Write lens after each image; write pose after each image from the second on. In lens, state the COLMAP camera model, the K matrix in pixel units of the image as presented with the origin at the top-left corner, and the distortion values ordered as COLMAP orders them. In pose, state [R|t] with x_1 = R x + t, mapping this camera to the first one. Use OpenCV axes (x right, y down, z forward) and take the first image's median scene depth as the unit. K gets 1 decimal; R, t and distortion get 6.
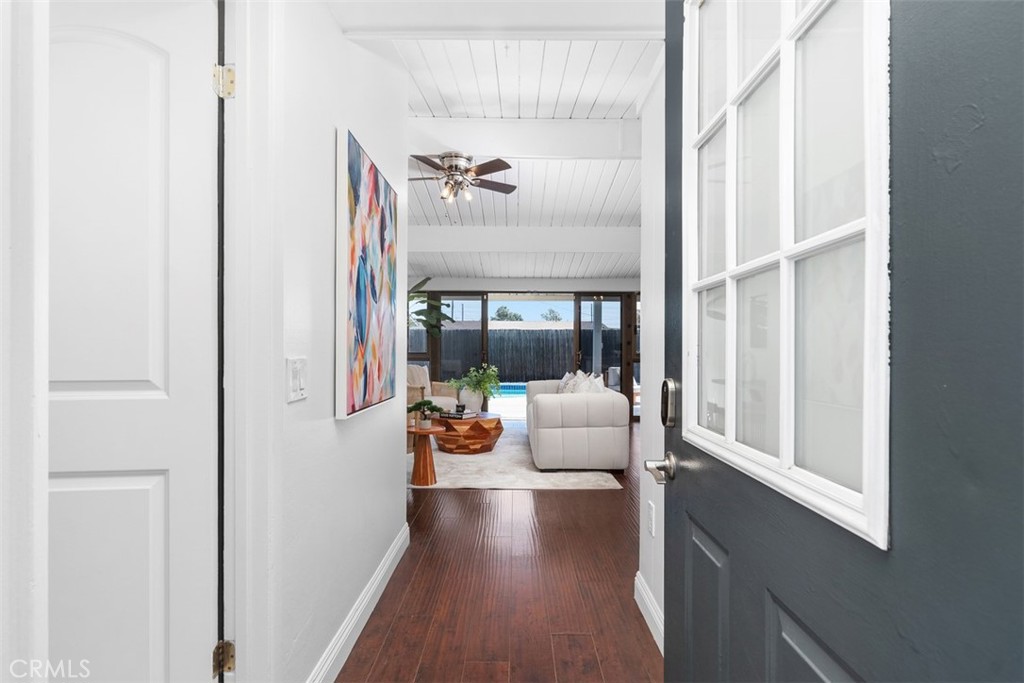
lens RADIAL K [[504.7, 0, 511.5], [0, 504.7, 346.9], [0, 0, 1]] dist [-0.000480, -0.000061]
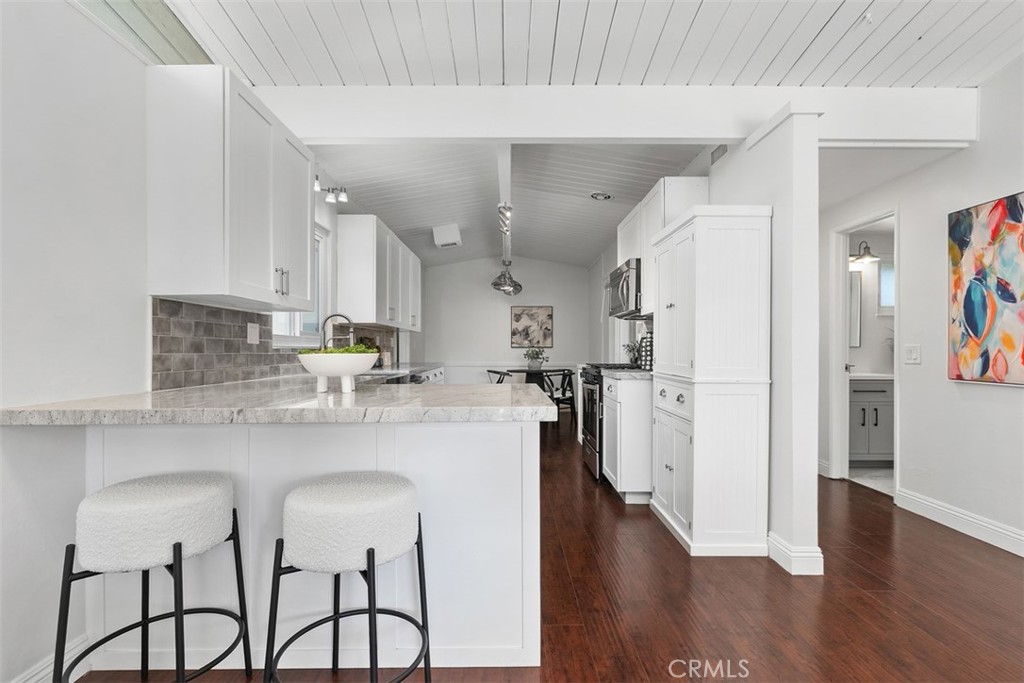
lens RADIAL K [[486.2, 0, 512.0], [0, 486.2, 341.5], [0, 0, 1]] dist [0.036699, 0.000064]
pose [[-0.999858, -0.006940, -0.015361, 0.277440], [-0.006709, 0.999864, -0.015049, 0.009829], [0.015464, -0.014944, -0.999769, 0.623982]]
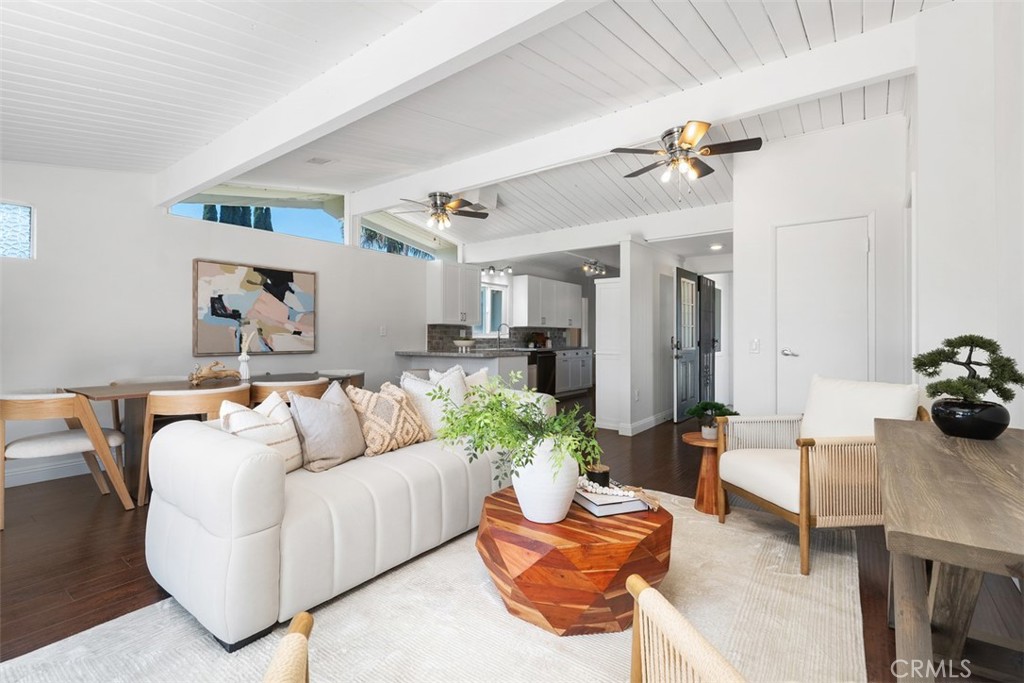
lens RADIAL K [[465.9, 0, 509.5], [0, 465.9, 338.3], [0, 0, 1]] dist [0.007513, -0.000259]
pose [[-0.801076, -0.006956, 0.598522, -0.193819], [-0.004954, 0.999975, 0.004992, 0.004921], [-0.598542, 0.001034, -0.801091, 0.977984]]
